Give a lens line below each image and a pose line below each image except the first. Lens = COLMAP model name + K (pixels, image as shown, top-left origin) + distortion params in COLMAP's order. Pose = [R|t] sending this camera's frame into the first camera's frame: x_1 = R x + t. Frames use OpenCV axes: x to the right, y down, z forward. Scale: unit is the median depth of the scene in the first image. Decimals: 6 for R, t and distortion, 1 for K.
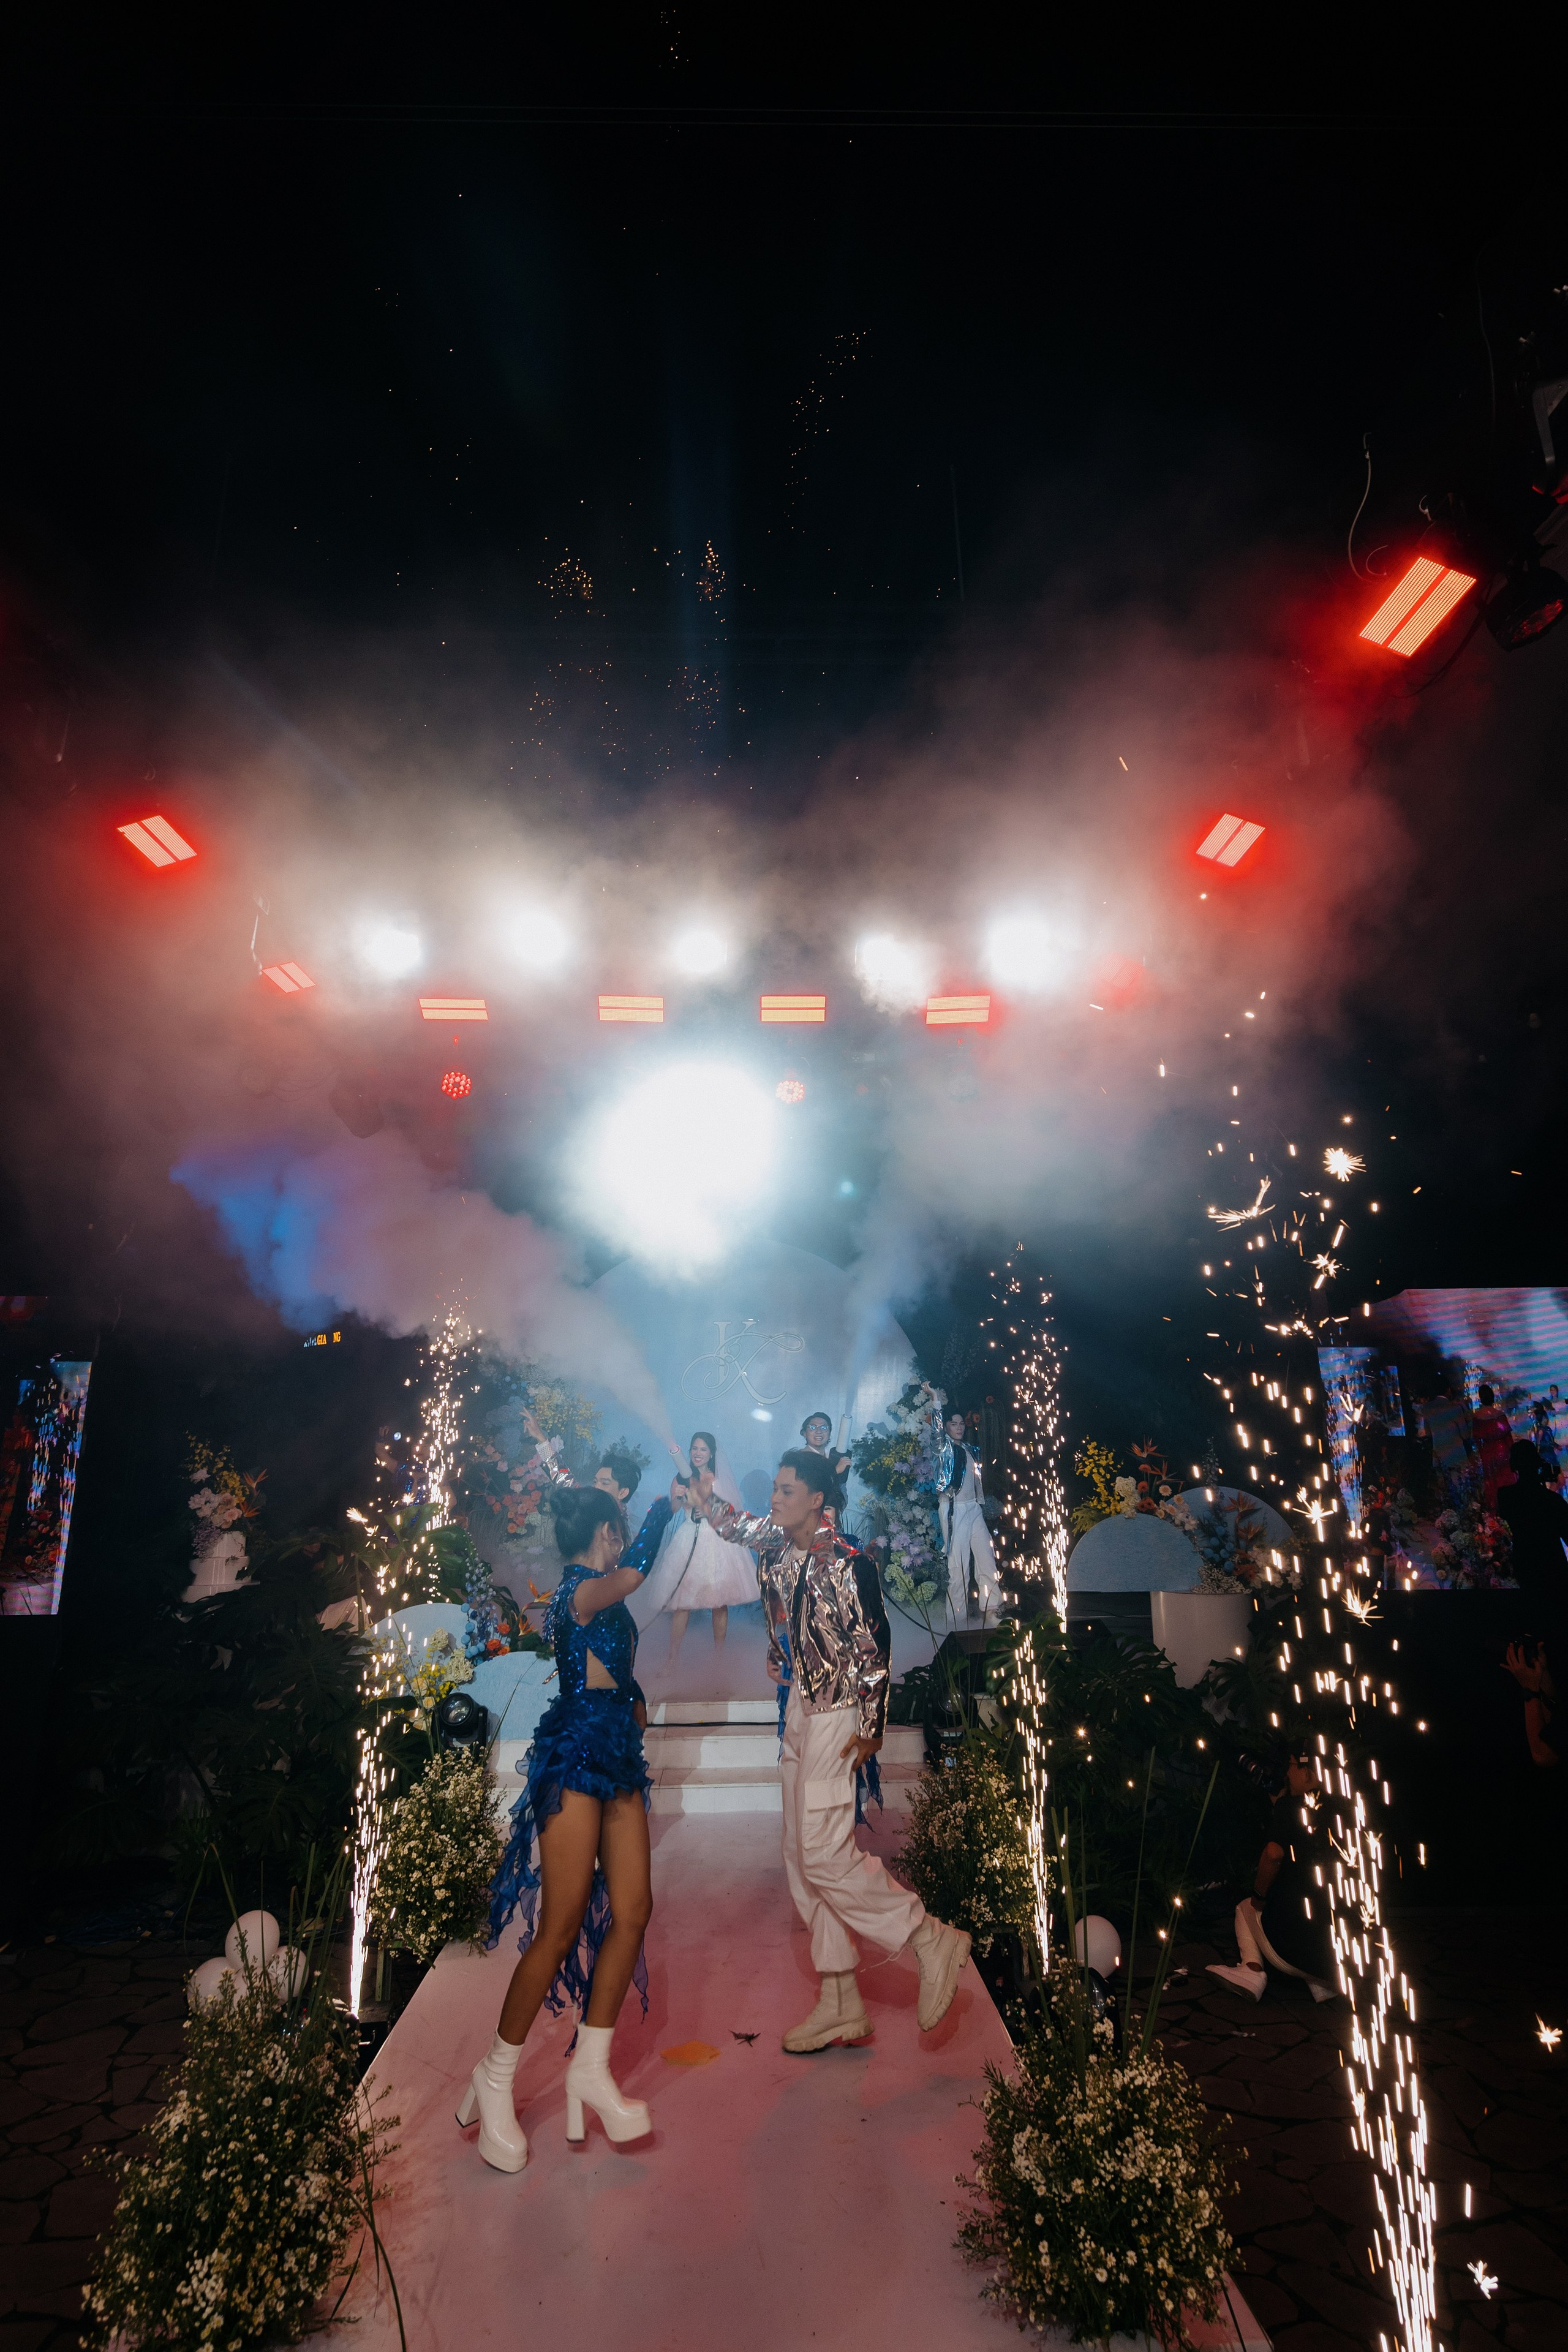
lens RADIAL K [[1467.4, 0, 800.0], [0, 1467.4, 1101.3], [0, 0, 1]] dist [0.002346, 0.016089]
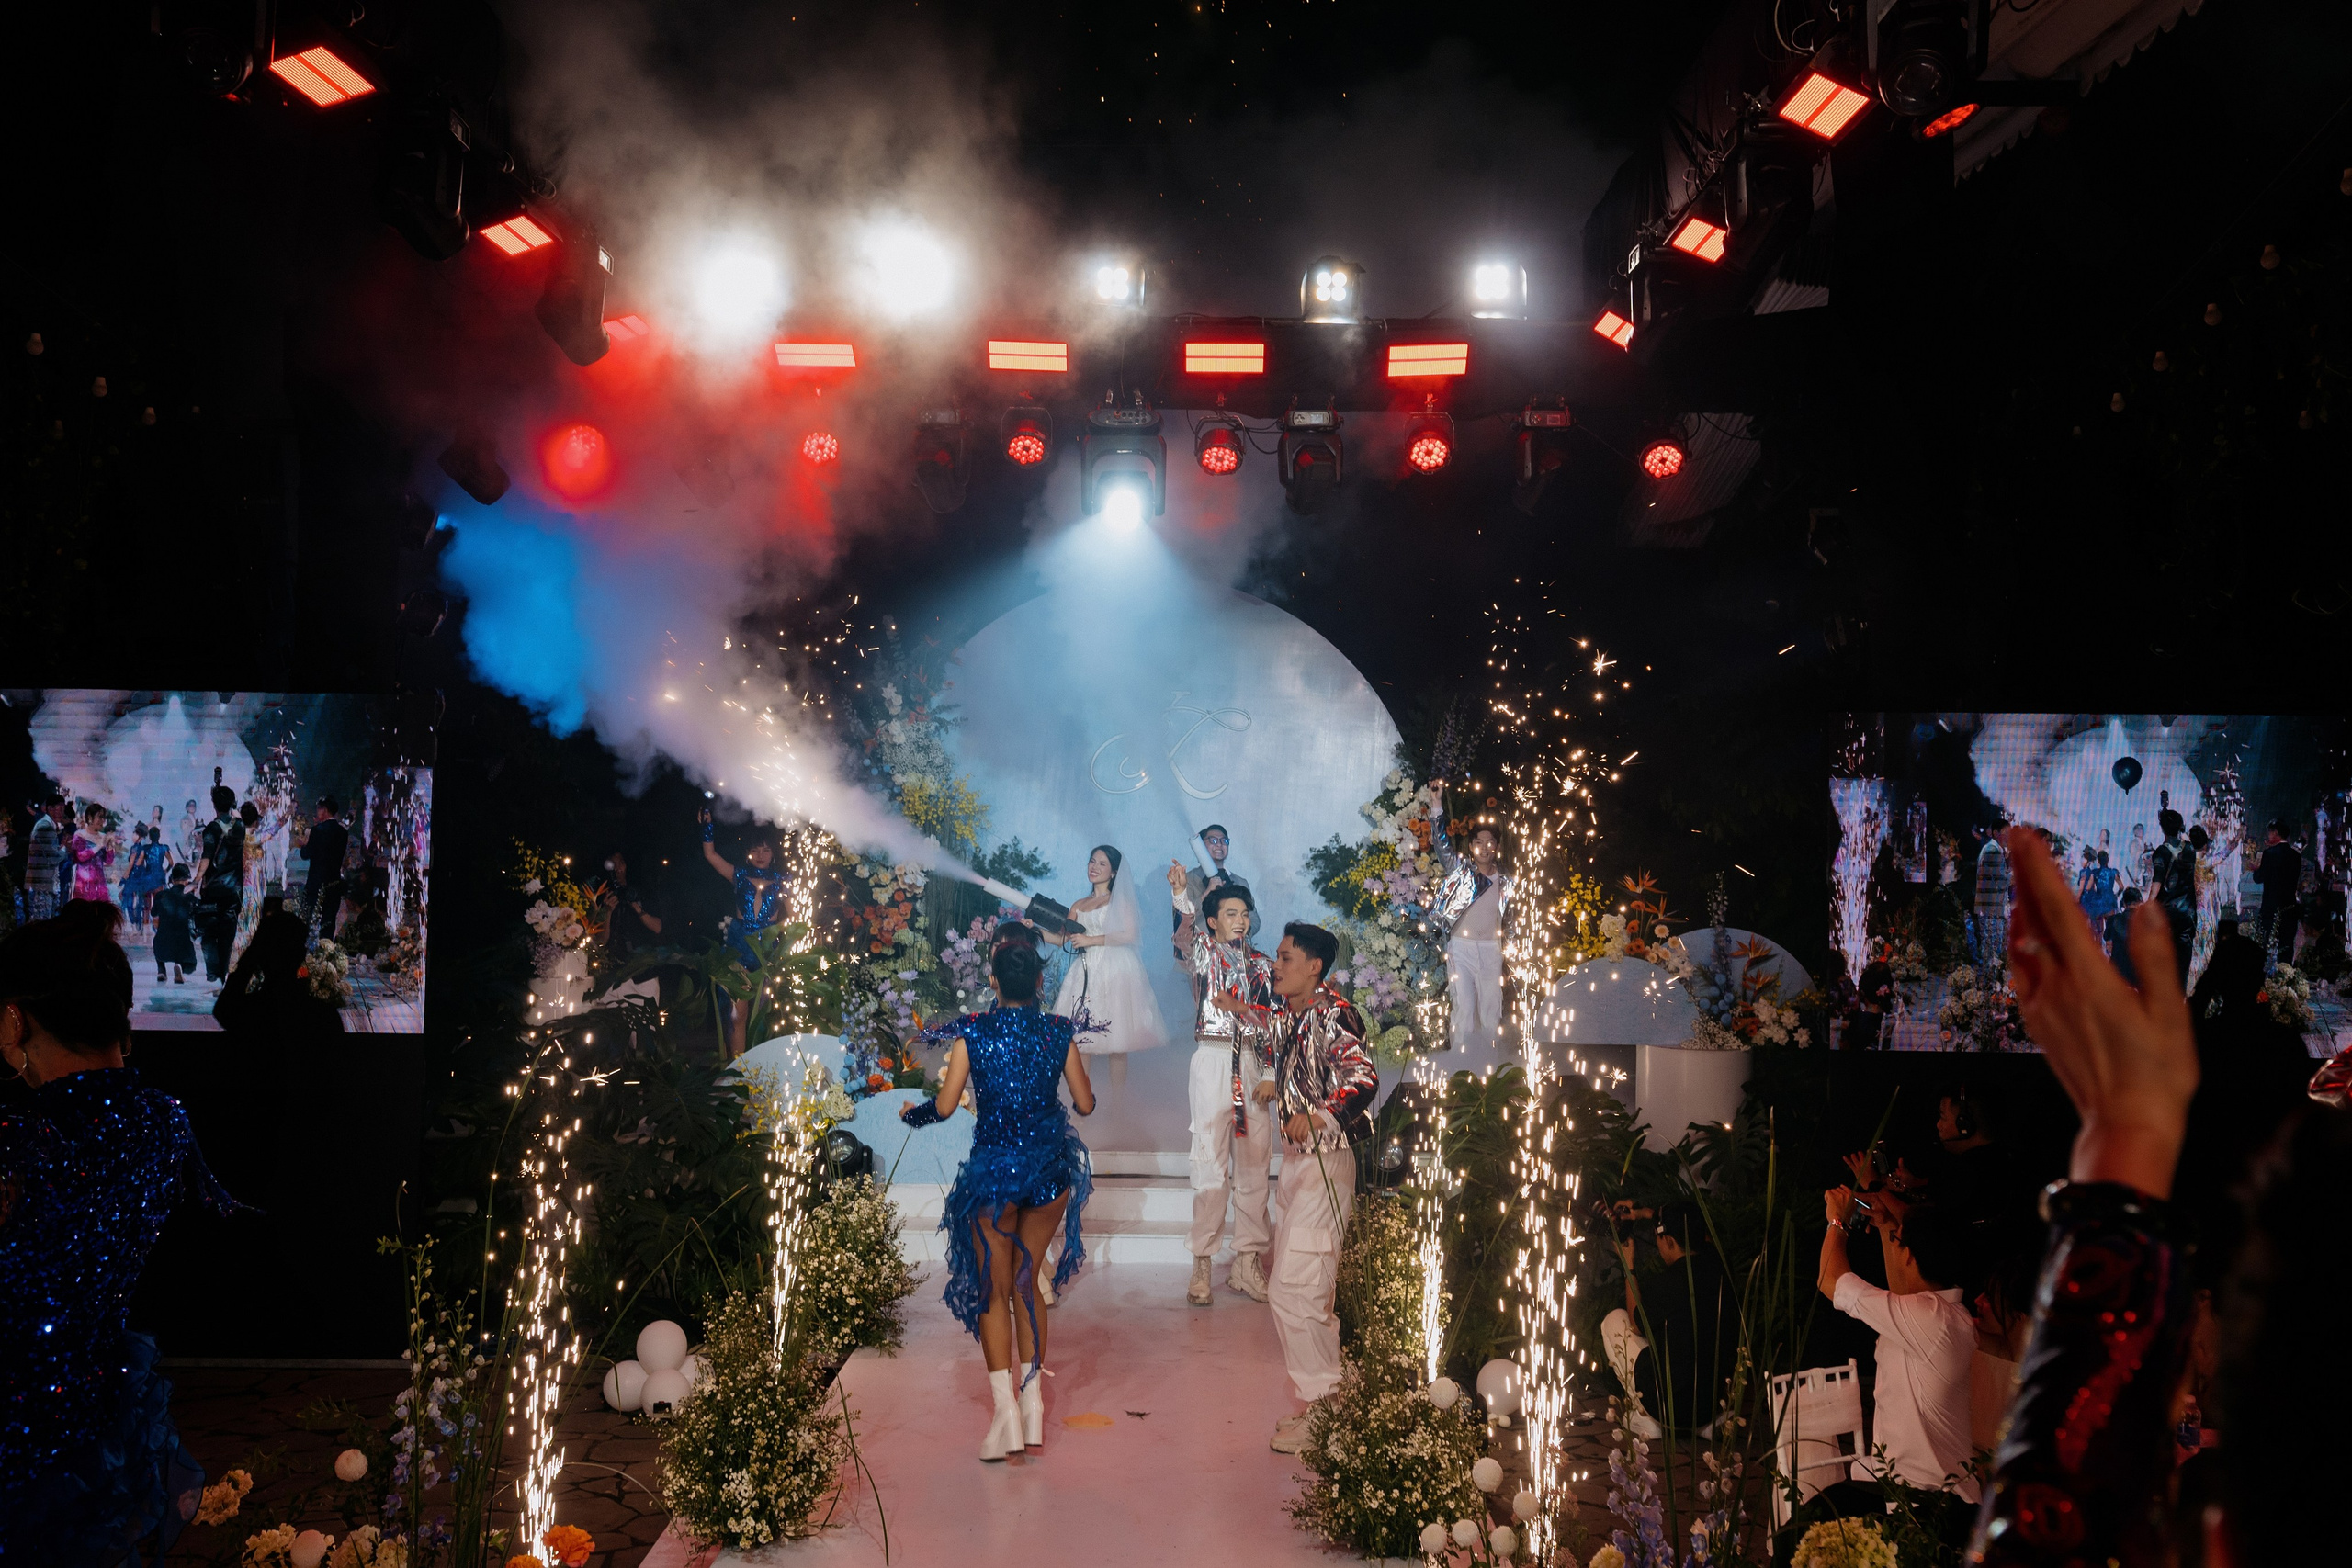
lens RADIAL K [[2180.9, 0, 1158.6], [0, 2180.9, 822.4], [0, 0, 1]] dist [0.001438, 0.016659]
pose [[0.998519, 0.023359, -0.049140, 0.022969], [-0.011709, 0.974247, 0.225178, -0.079638], [0.053135, -0.224269, 0.973078, -0.233697]]
